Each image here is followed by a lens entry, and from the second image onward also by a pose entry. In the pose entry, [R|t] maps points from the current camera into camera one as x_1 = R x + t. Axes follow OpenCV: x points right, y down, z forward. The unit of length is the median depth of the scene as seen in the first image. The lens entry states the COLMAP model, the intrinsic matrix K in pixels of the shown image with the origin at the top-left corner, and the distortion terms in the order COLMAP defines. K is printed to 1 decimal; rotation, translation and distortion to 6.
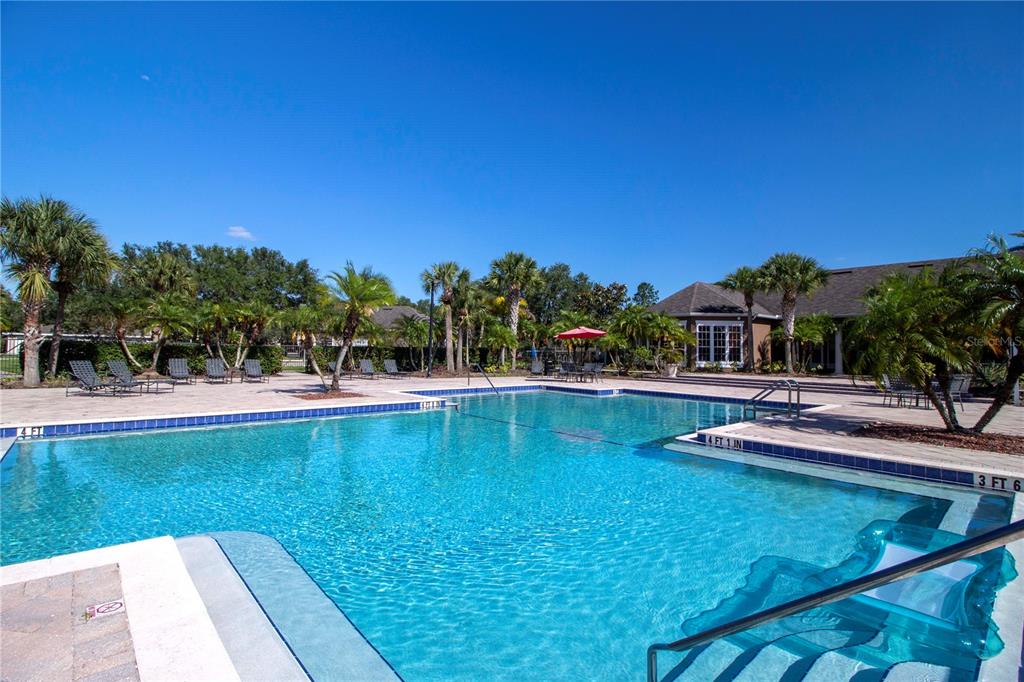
lens RADIAL K [[488.2, 0, 512.0], [0, 488.2, 341.0], [0, 0, 1]] dist [-0.030722, -0.000078]
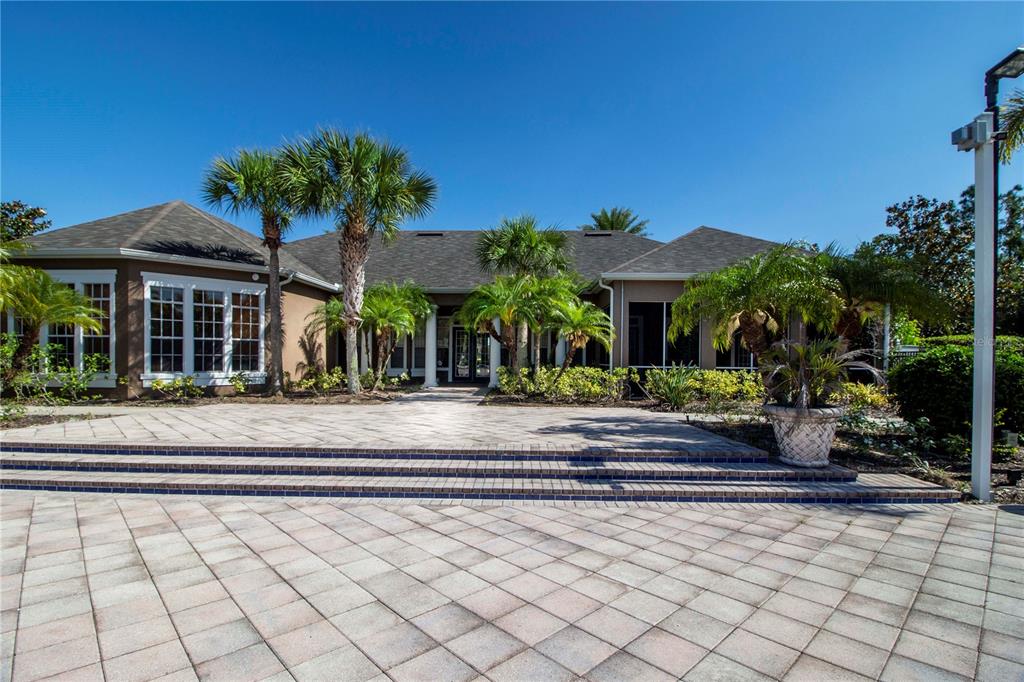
lens RADIAL K [[488.2, 0, 512.0], [0, 488.2, 341.0], [0, 0, 1]] dist [-0.030722, -0.000078]
pose [[0.683232, 0.007214, 0.730166, 0.296797], [-0.011079, 0.999939, 0.000487, 0.011196], [-0.730117, -0.008423, 0.683270, 0.501903]]
